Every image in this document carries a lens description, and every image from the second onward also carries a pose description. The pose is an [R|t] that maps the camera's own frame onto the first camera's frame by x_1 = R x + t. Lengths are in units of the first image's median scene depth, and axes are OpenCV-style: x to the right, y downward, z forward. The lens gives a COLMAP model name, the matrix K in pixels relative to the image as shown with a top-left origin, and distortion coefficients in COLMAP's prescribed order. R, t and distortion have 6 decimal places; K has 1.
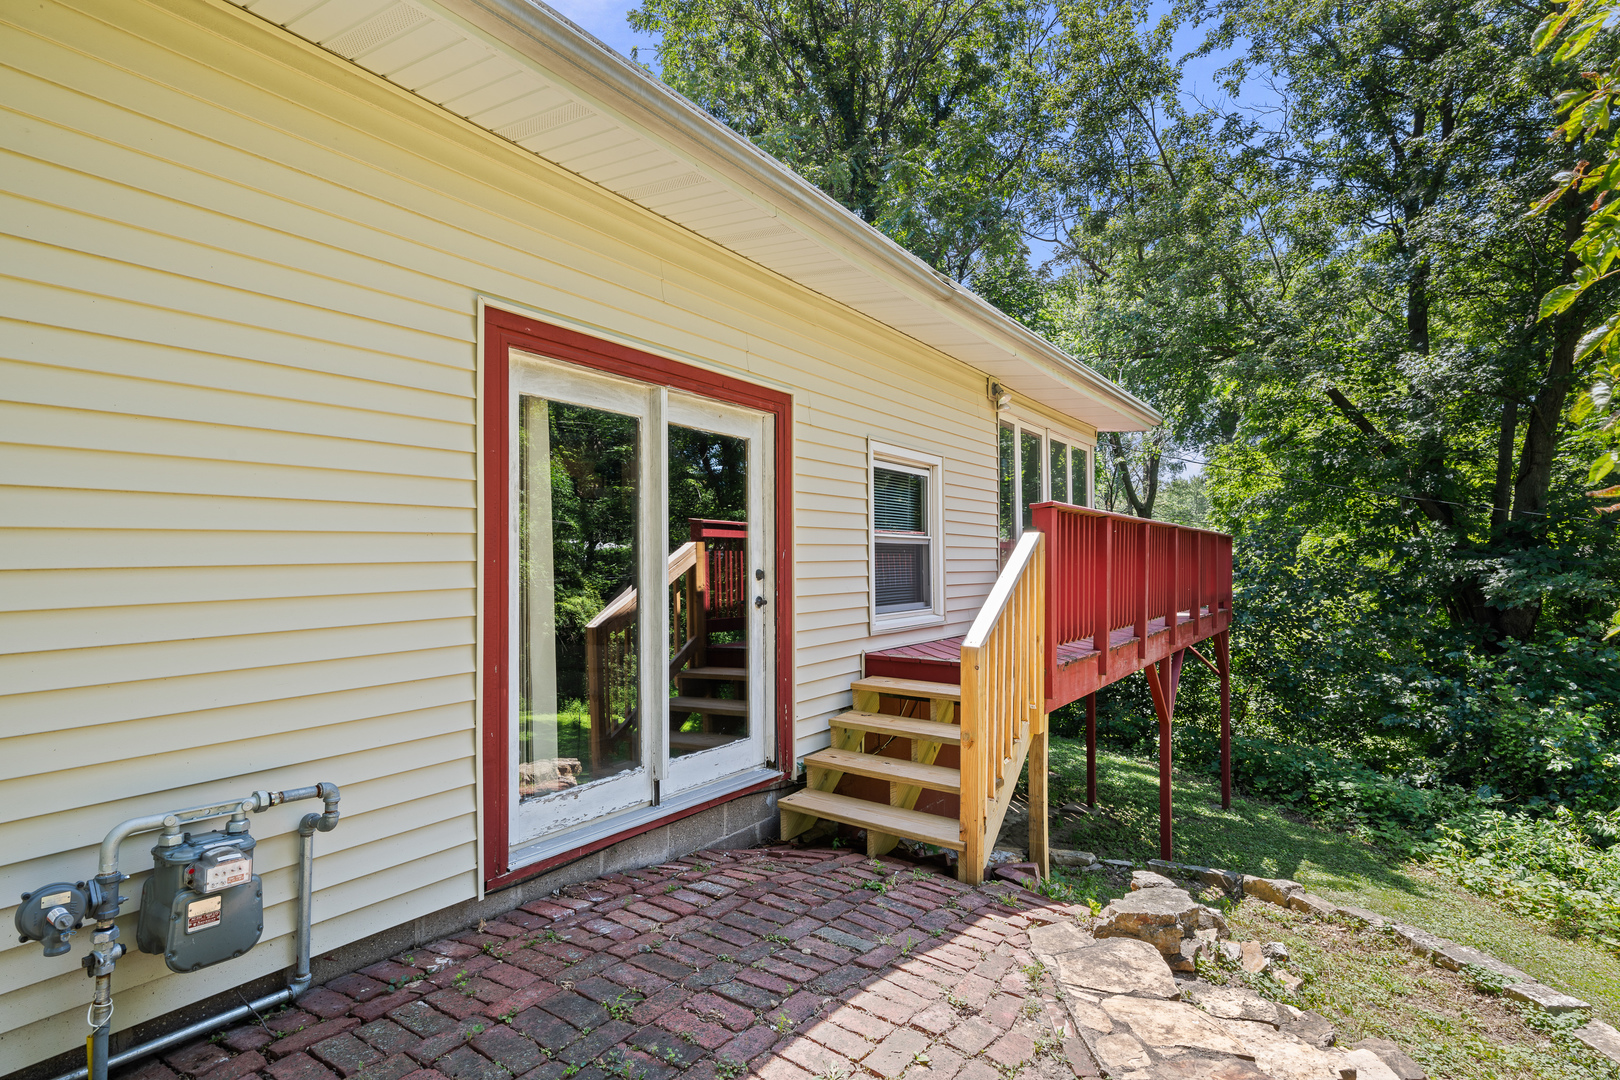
lens RADIAL K [[841.0, 0, 810.0], [0, 841.0, 540.0], [0, 0, 1]] dist [-0.001497, -0.000856]
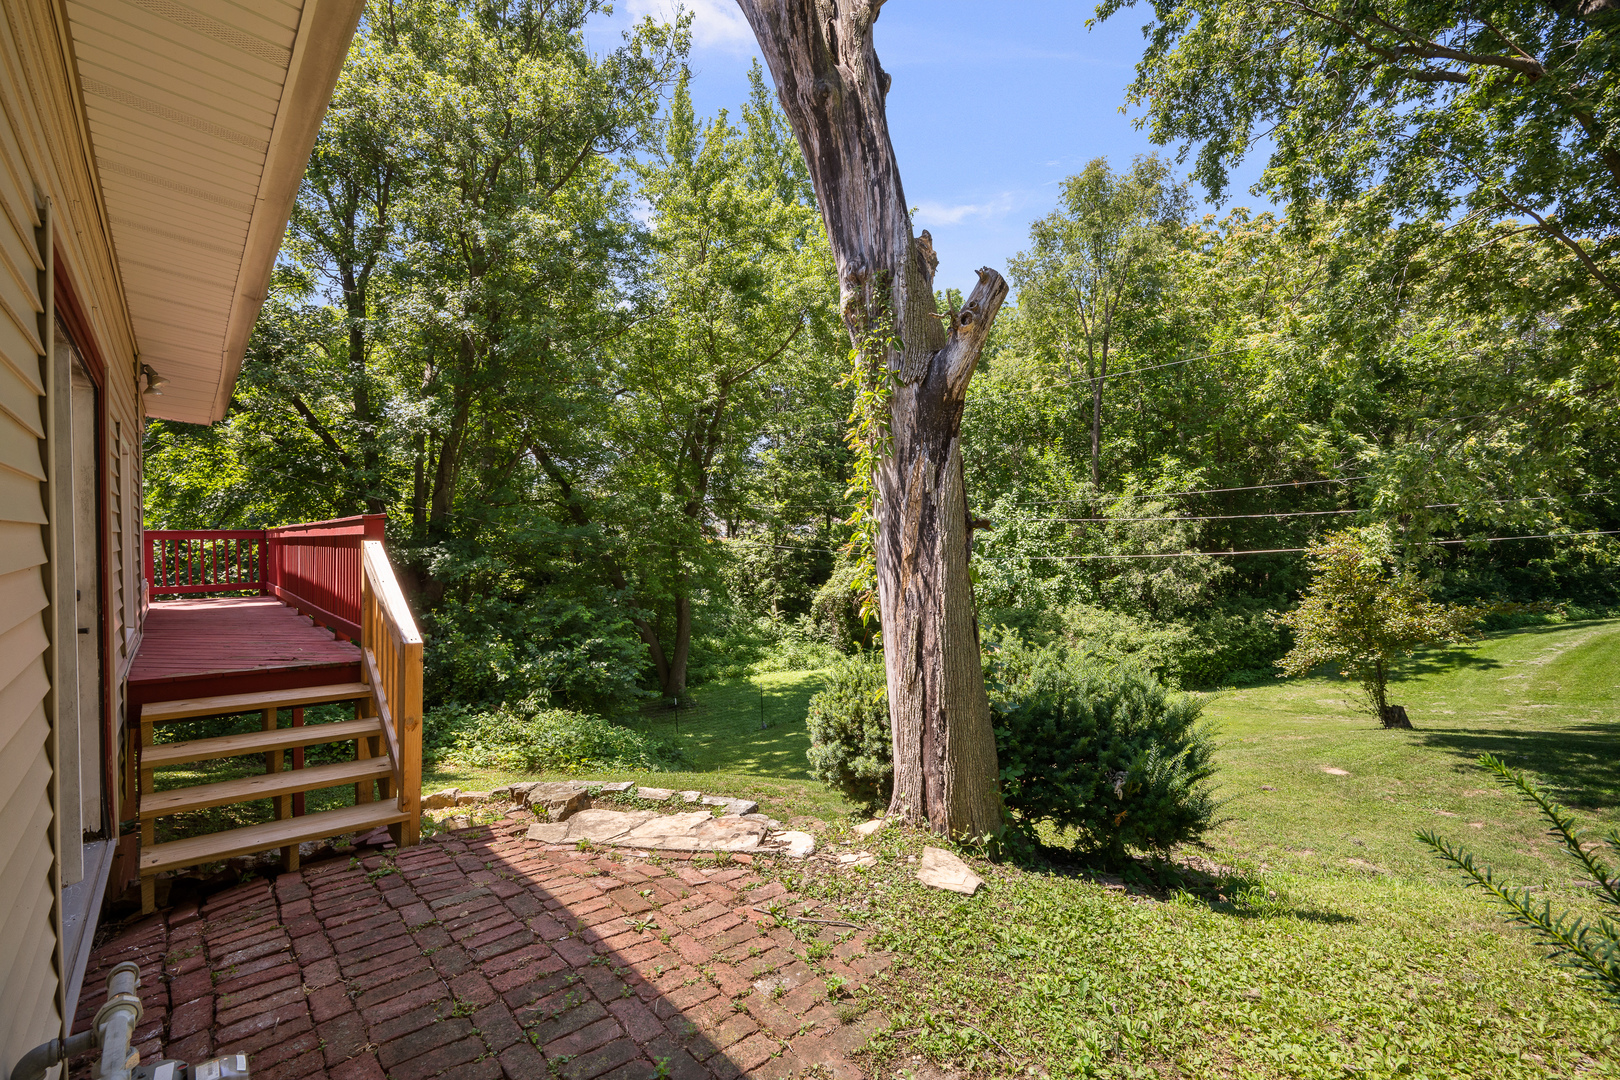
lens RADIAL K [[707.9, 0, 810.0], [0, 707.9, 540.0], [0, 0, 1]] dist [-0.002280, -0.000138]
pose [[0.238252, -0.001681, 0.971202, -0.530575], [-0.020258, 0.999772, 0.006700, -0.030591], [-0.970992, -0.021271, 0.238164, 0.193644]]
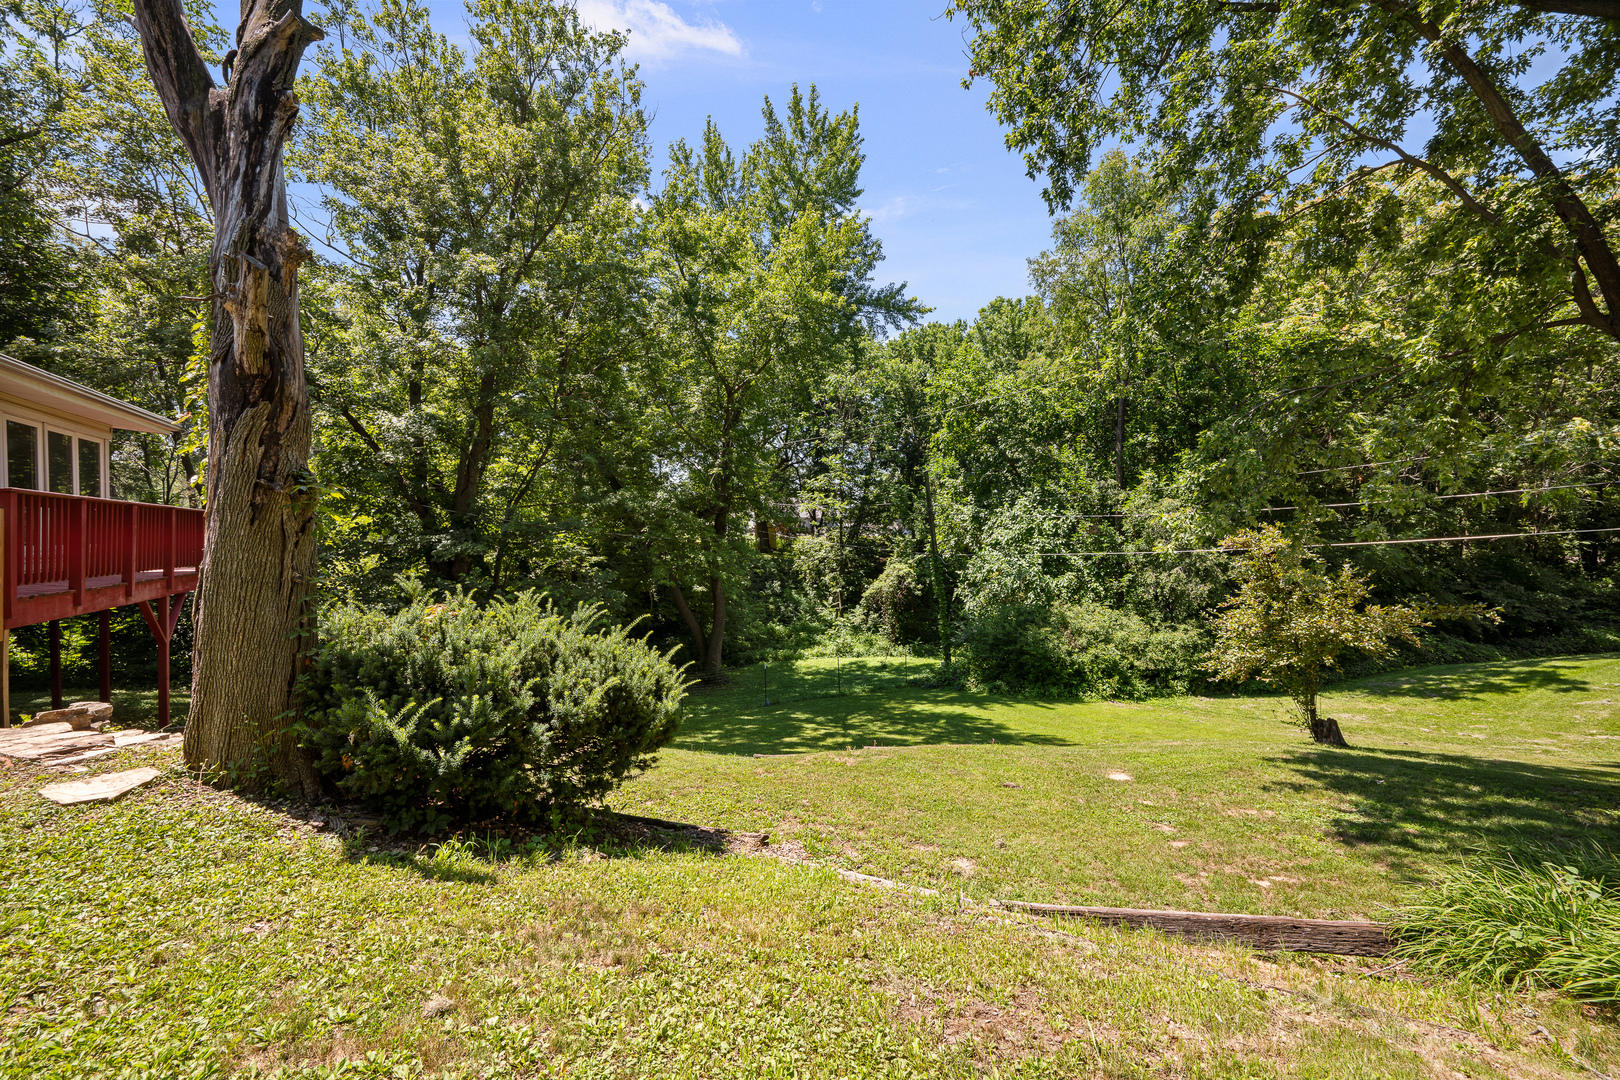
lens RADIAL K [[645.5, 0, 810.0], [0, 645.5, 540.0], [0, 0, 1]] dist [-0.000468, -0.000130]
pose [[0.449328, 0.003887, 0.893358, -0.110640], [-0.028402, 0.999547, 0.009936, -0.005228], [-0.892915, -0.029838, 0.449235, -0.802347]]
